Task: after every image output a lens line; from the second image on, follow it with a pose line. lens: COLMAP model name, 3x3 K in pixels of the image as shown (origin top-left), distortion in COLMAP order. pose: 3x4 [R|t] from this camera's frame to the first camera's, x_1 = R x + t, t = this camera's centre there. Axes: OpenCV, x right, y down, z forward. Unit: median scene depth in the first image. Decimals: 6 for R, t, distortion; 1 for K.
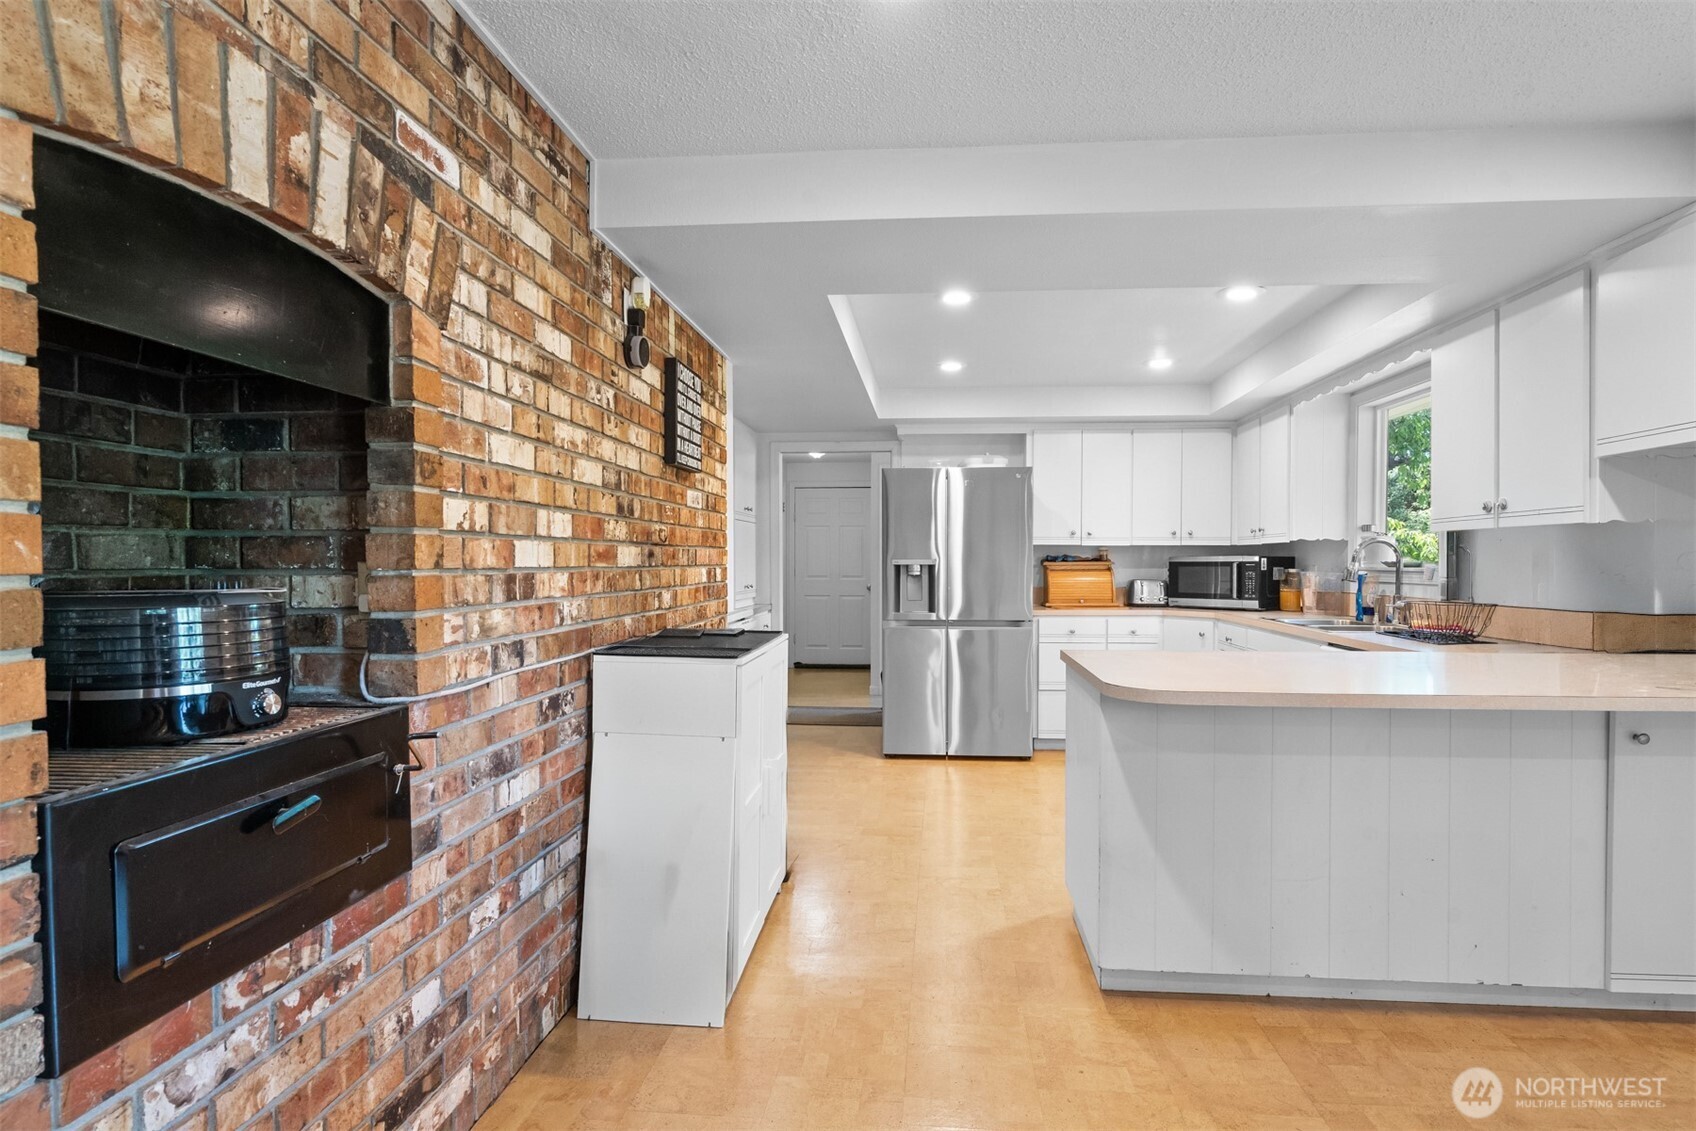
lens RADIAL K [[796.4, 0, 851.1], [0, 796.4, 569.2], [0, 0, 1]] dist [-0.005853, -0.000528]
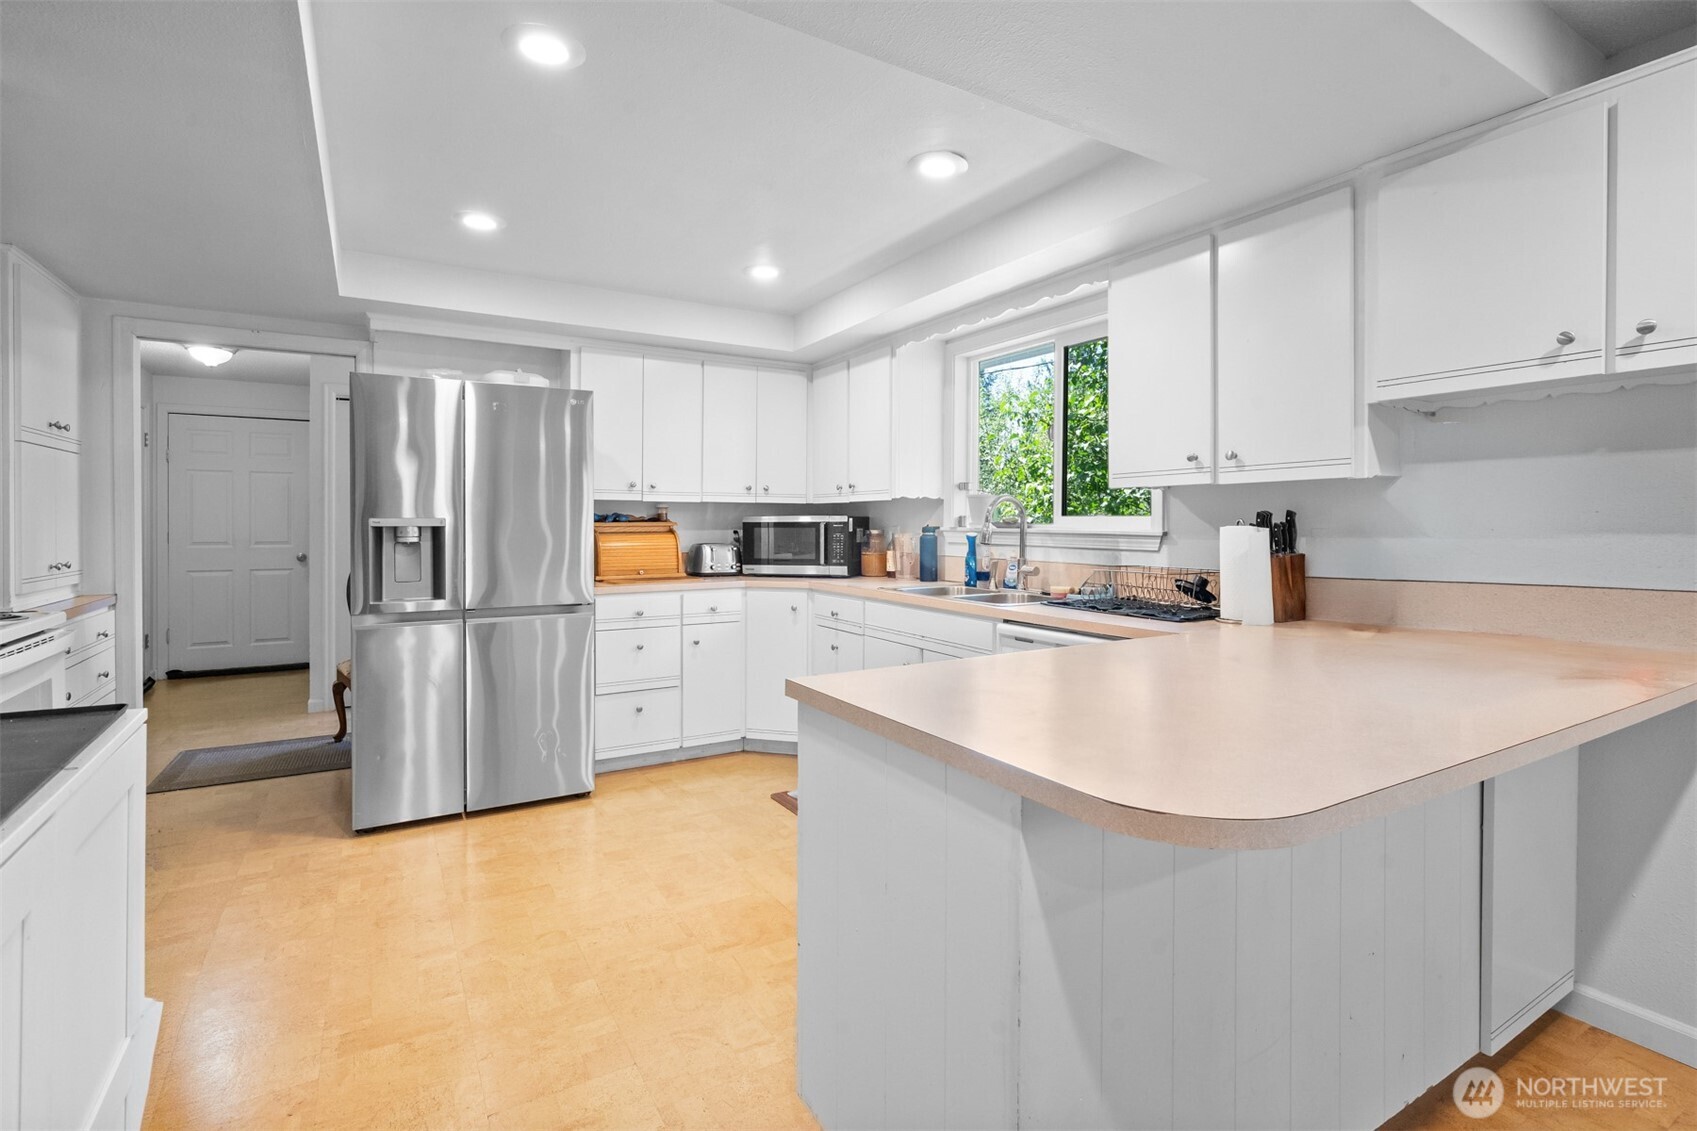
lens RADIAL K [[796.8, 0, 836.1], [0, 796.8, 526.9], [0, 0, 1]] dist [-0.005853, -0.000528]
pose [[0.807454, -0.002689, 0.589924, -0.020712], [0.004593, 0.999988, -0.001730, -0.002602], [-0.589913, 0.004106, 0.807457, 0.278888]]
